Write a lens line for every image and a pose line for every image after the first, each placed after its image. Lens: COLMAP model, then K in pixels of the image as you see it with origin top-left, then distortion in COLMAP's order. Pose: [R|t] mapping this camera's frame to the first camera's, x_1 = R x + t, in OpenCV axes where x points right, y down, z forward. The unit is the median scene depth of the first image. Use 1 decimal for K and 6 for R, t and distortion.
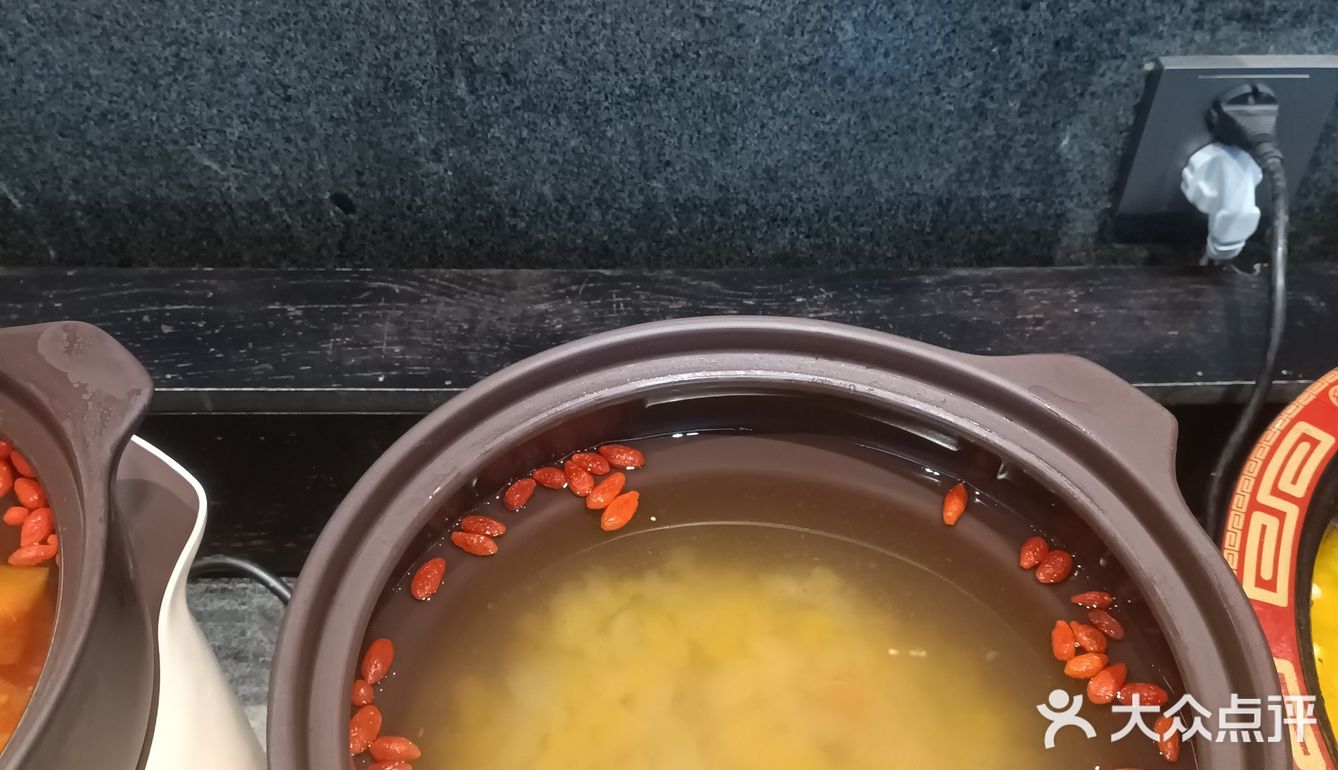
lens RADIAL K [[989.7, 0, 661.1], [0, 989.7, 381.5], [0, 0, 1]] dist [0.001345, -0.027856]
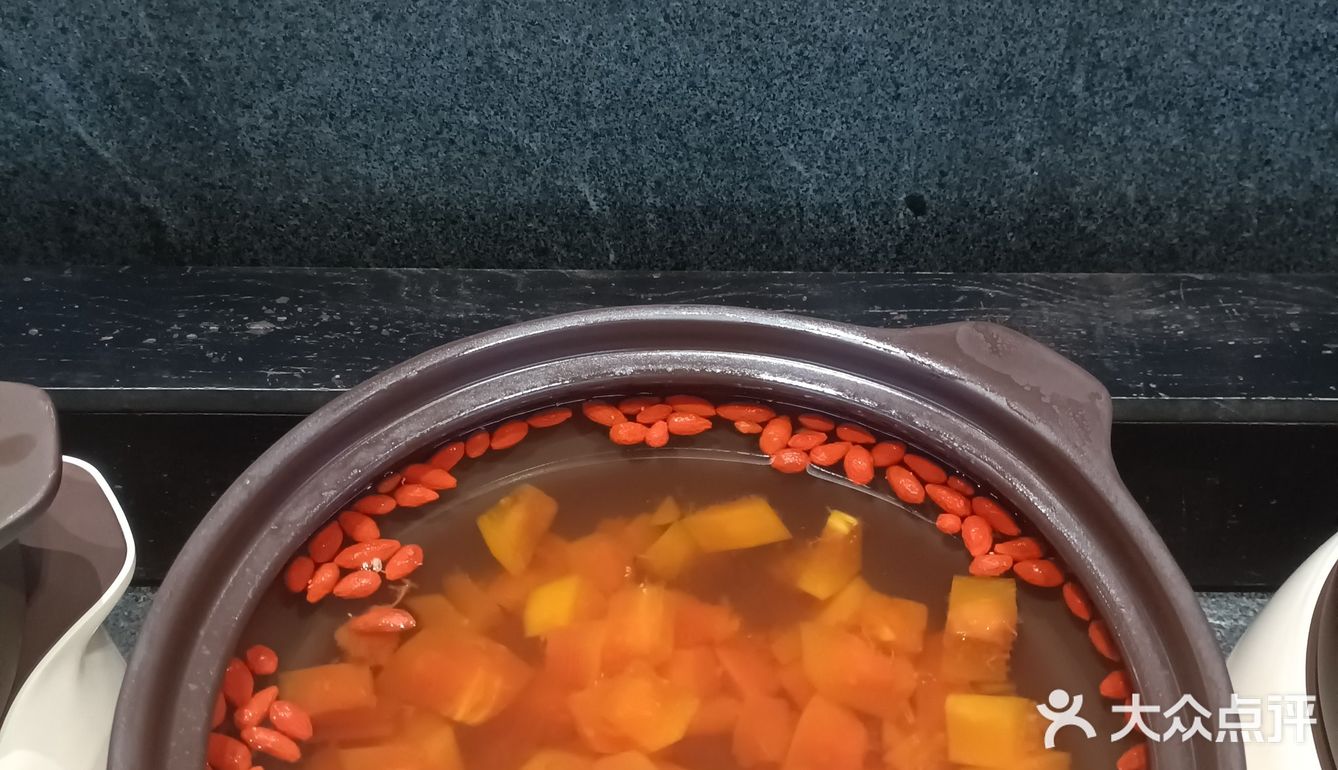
lens RADIAL K [[989.7, 0, 660.1], [0, 989.7, 389.7], [0, 0, 1]] dist [0.001345, -0.027856]
pose [[0.996443, 0.010507, -0.083617, -0.511411], [-0.010746, 0.999939, -0.002410, 0.006879], [0.083587, 0.003300, 0.996495, 0.008872]]
